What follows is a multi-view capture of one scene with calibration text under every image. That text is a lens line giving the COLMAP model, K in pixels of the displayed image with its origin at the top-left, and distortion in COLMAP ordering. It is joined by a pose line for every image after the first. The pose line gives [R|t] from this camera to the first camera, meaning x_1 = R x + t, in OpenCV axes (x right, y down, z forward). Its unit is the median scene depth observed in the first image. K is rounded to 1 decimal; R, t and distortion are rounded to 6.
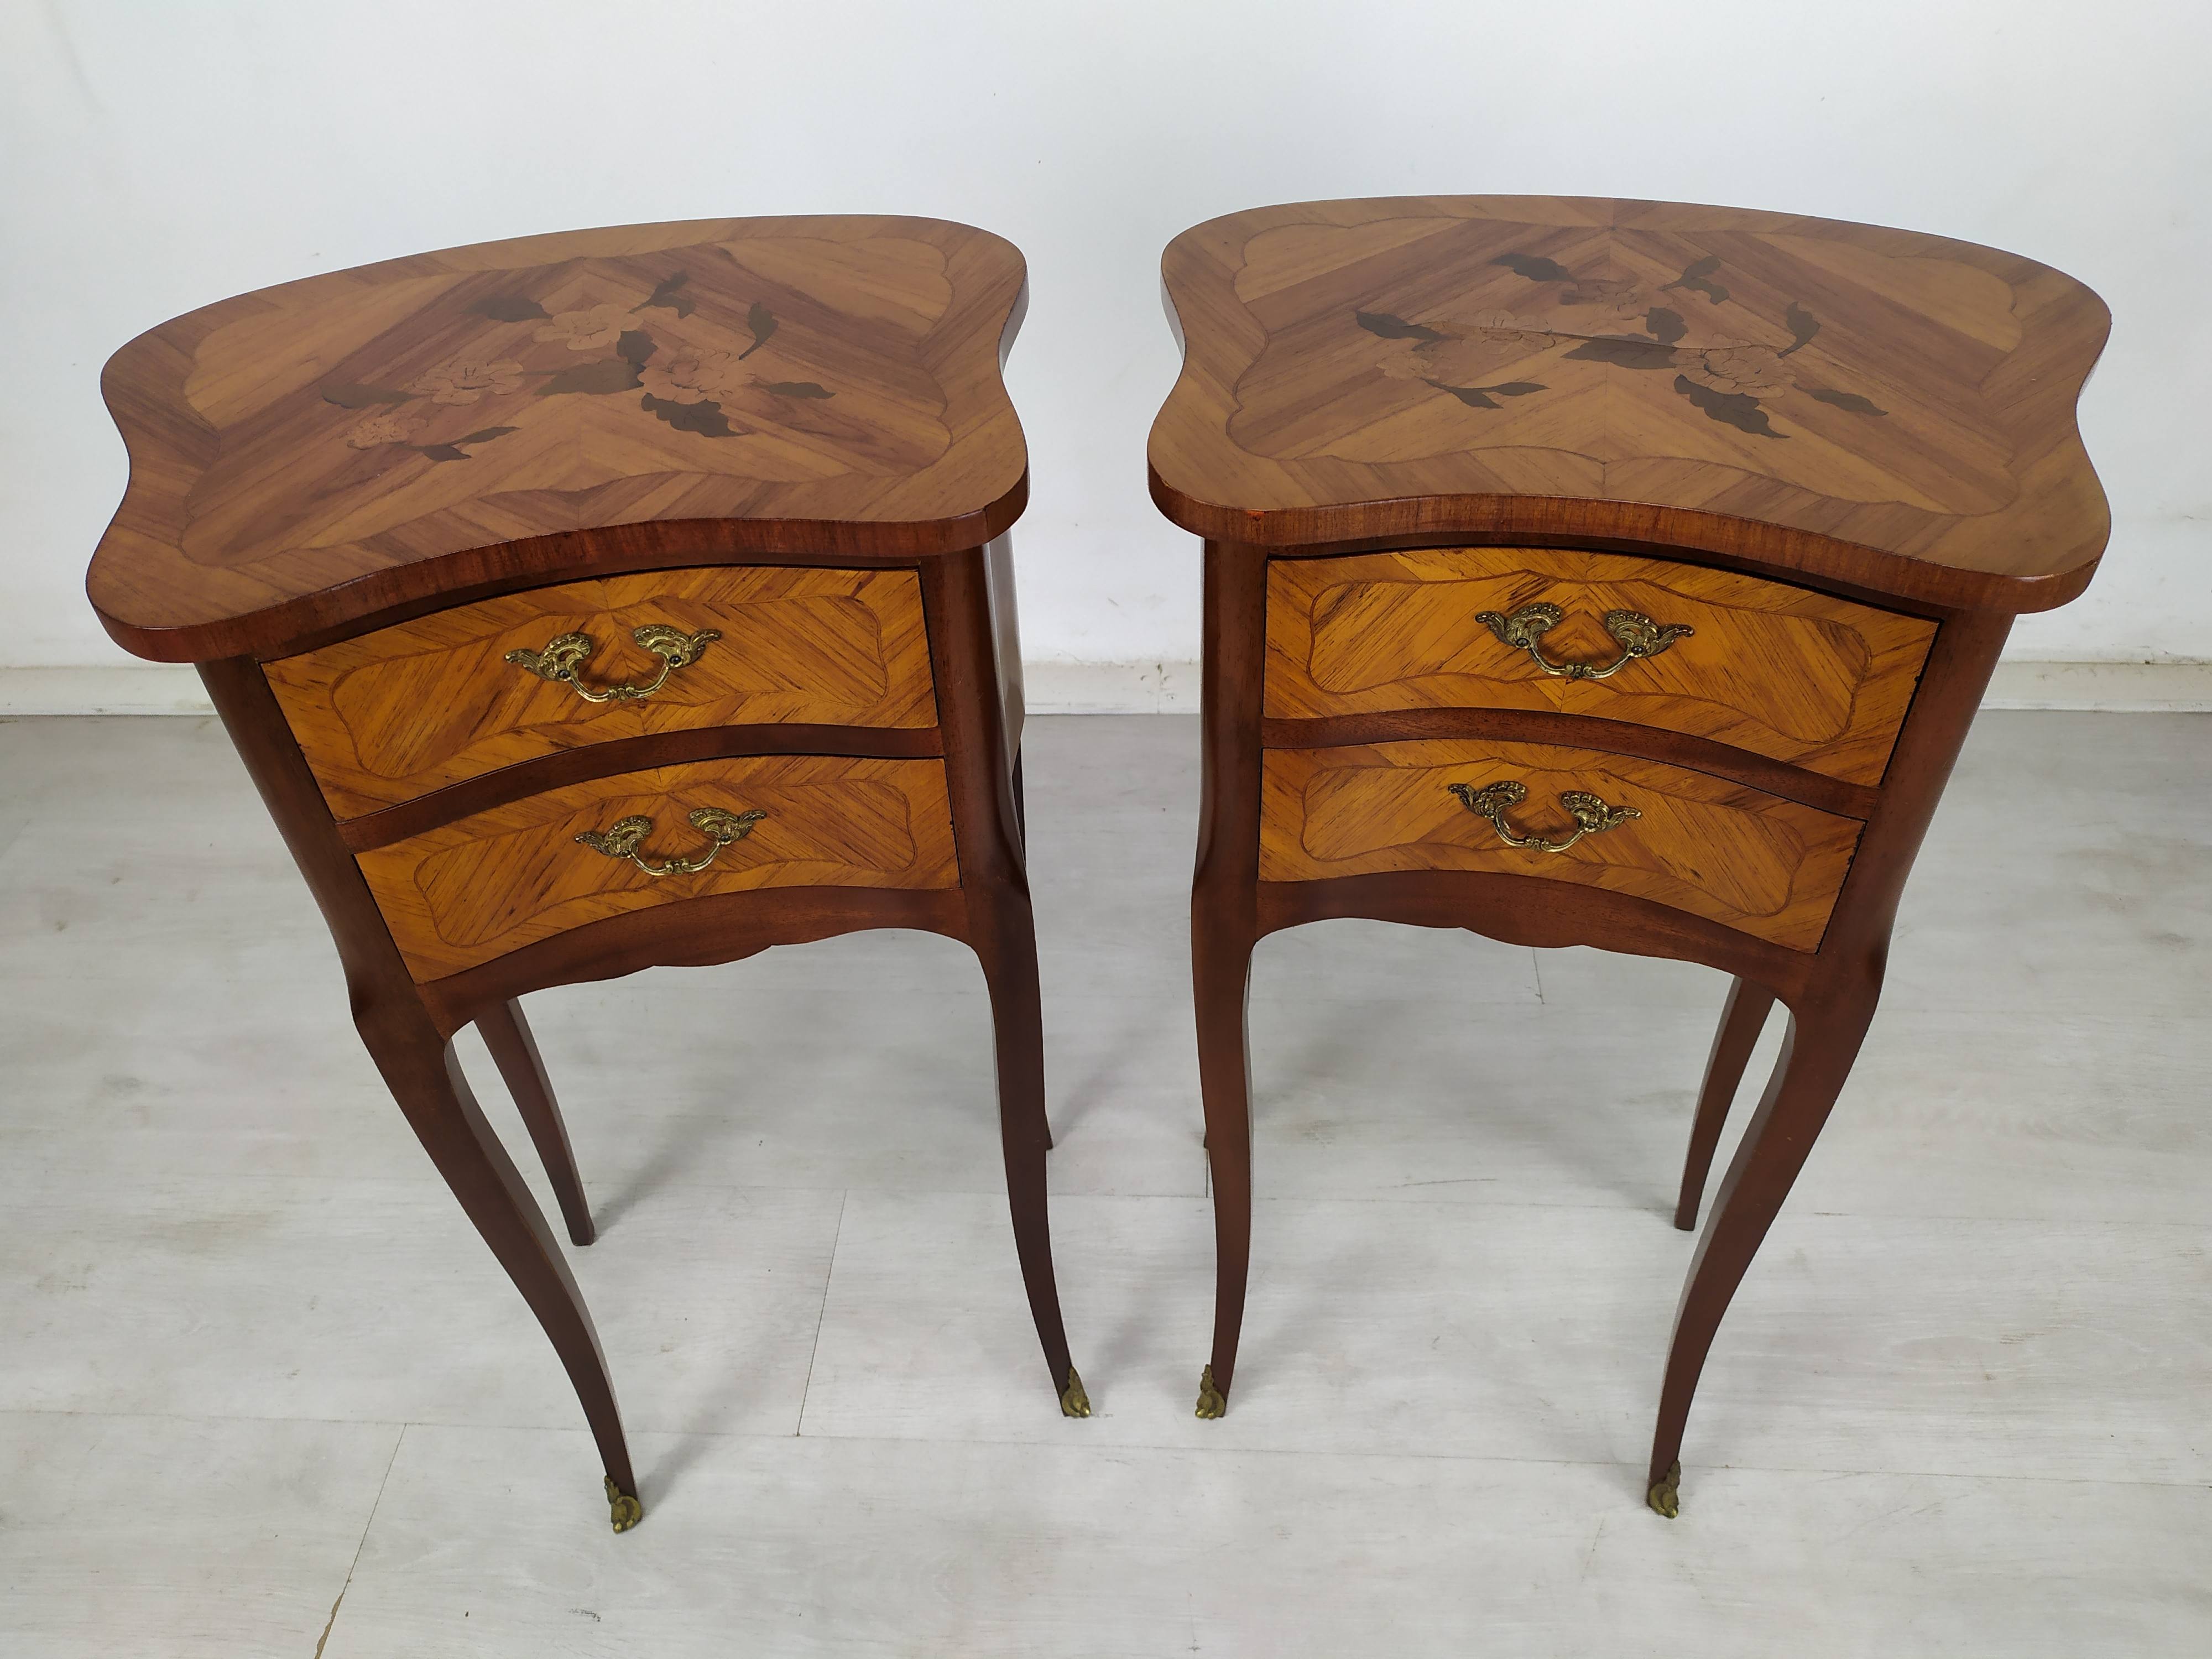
lens RADIAL K [[1655.1, 0, 1114.5], [0, 1655.1, 829.1], [0, 0, 1]] dist [0.075634, -0.111163]
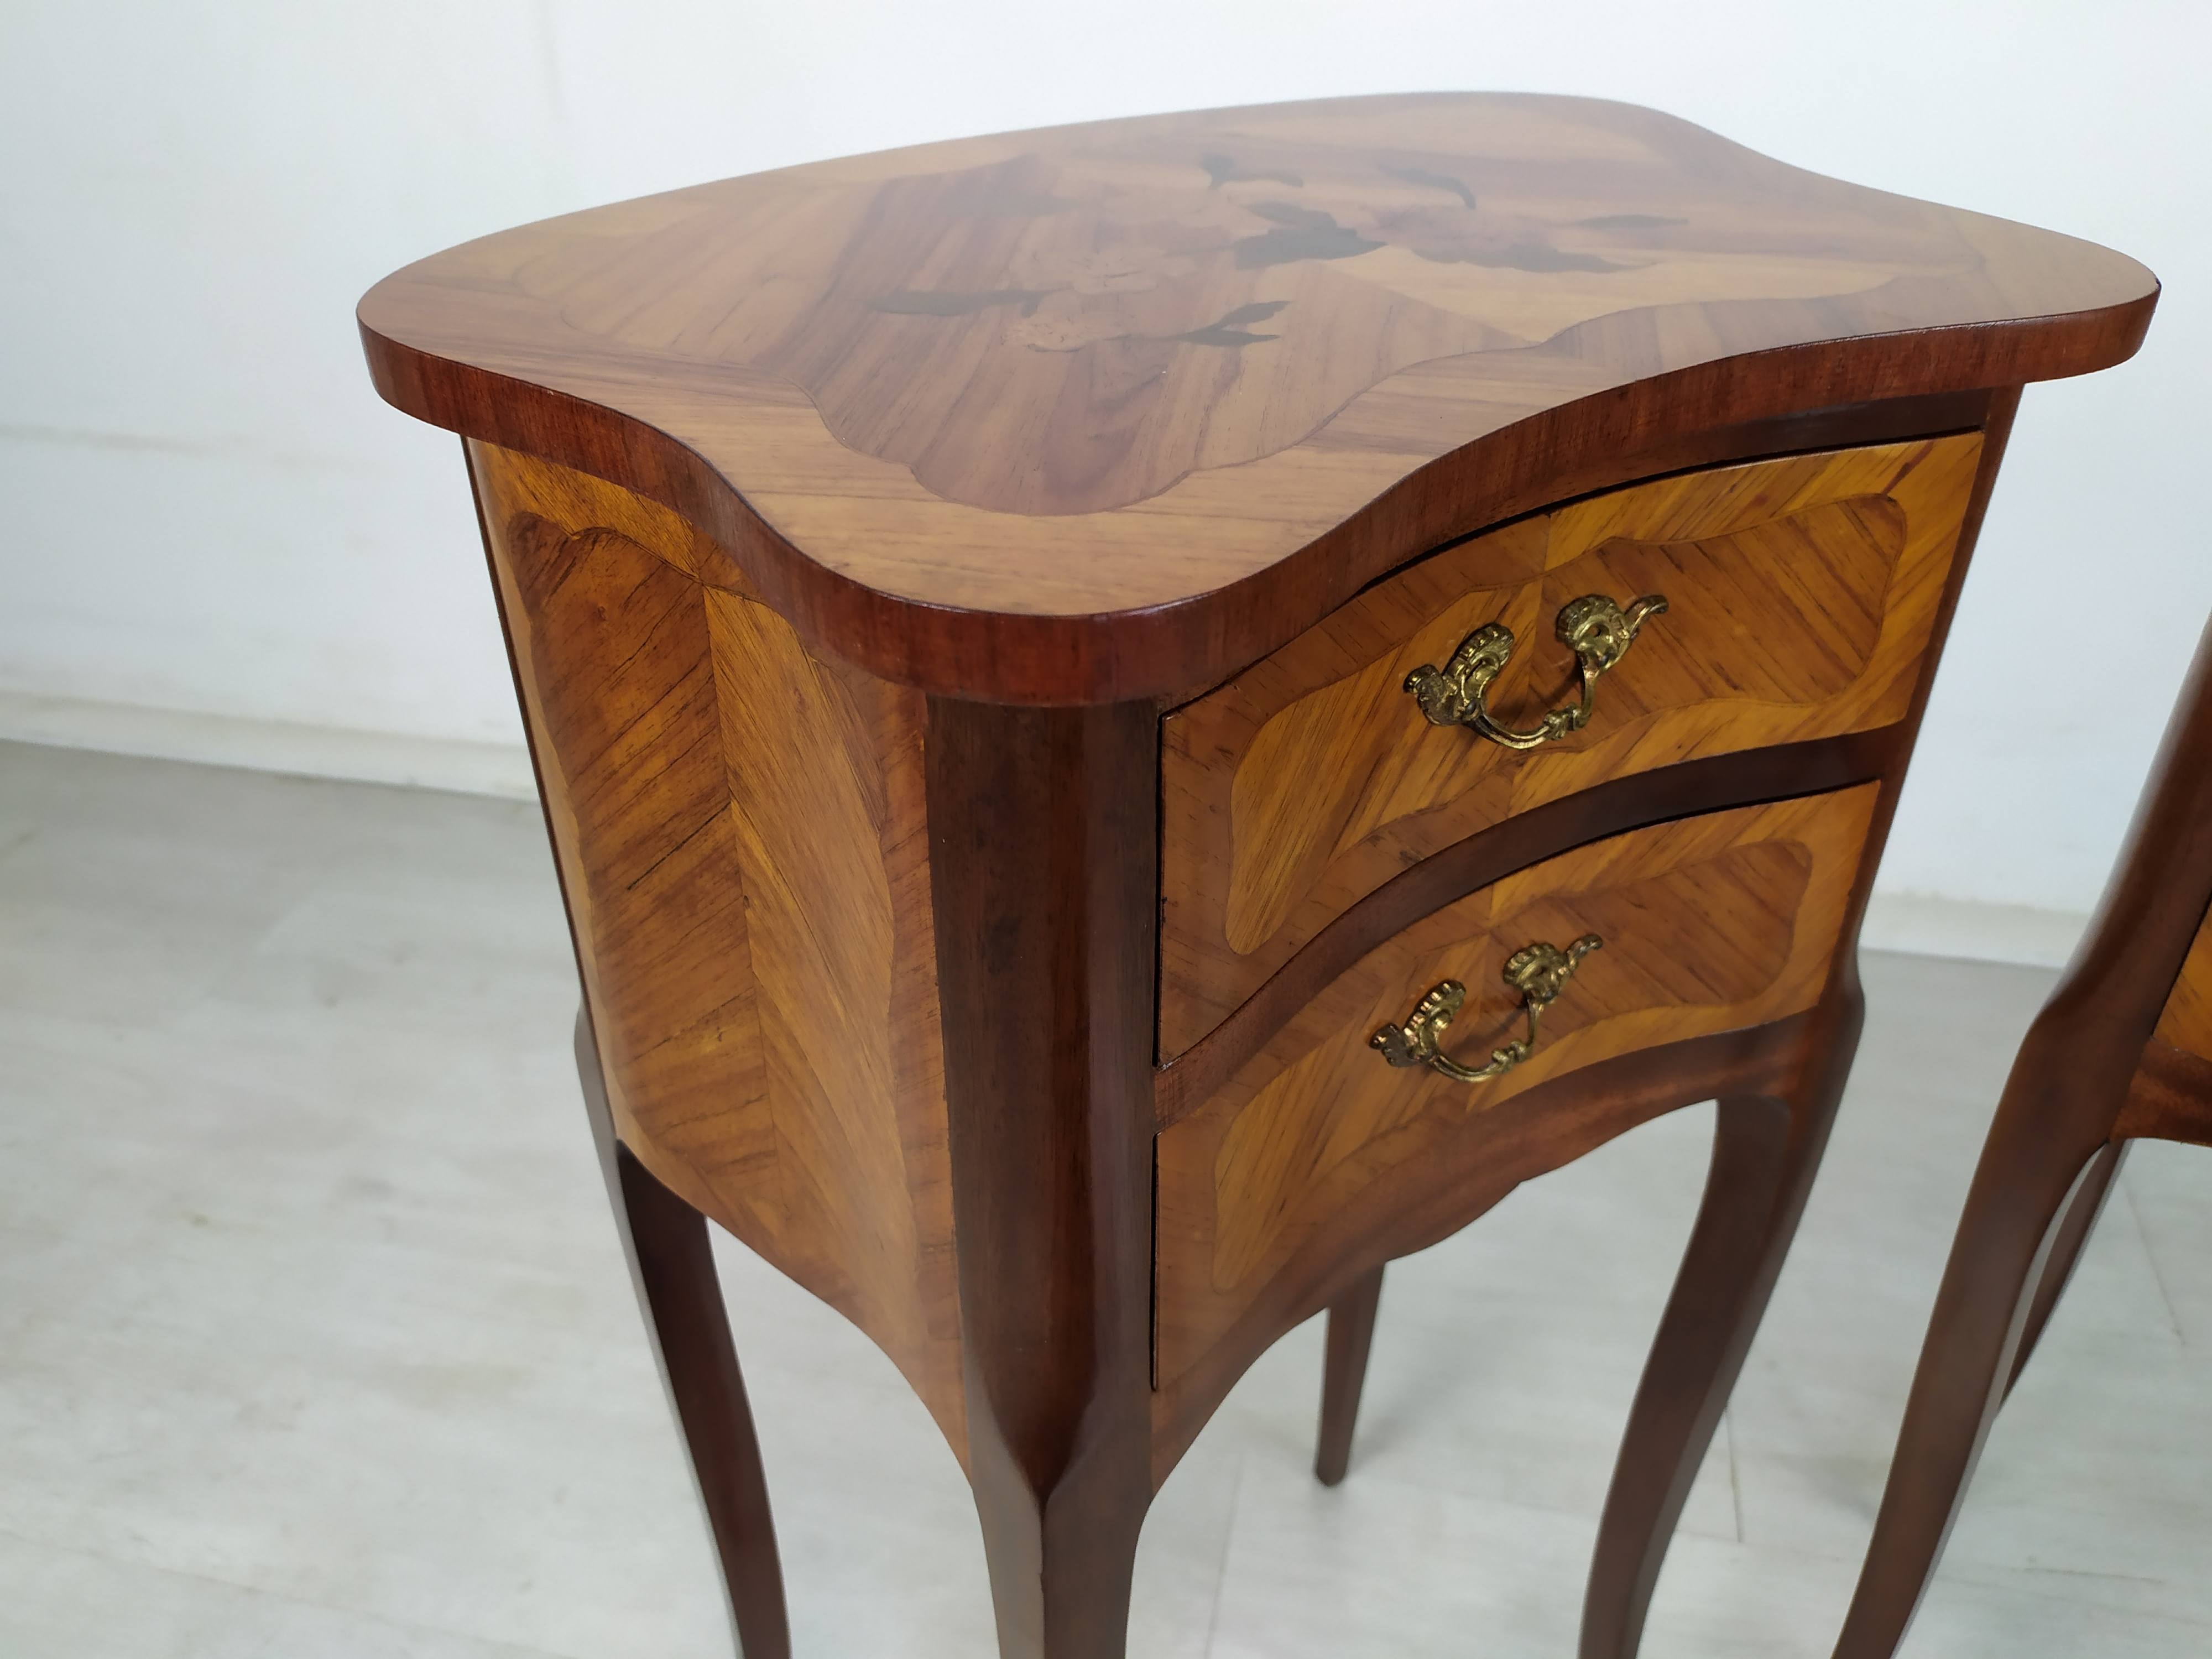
lens RADIAL K [[1692.7, 0, 1108.5], [0, 1692.7, 825.6], [0, 0, 1]] dist [0.024242, -0.000615]
pose [[0.927569, -0.184321, 0.325025, -0.590714], [0.239470, 0.960983, -0.138437, -0.006394], [-0.286827, 0.206244, 0.935518, 0.489280]]
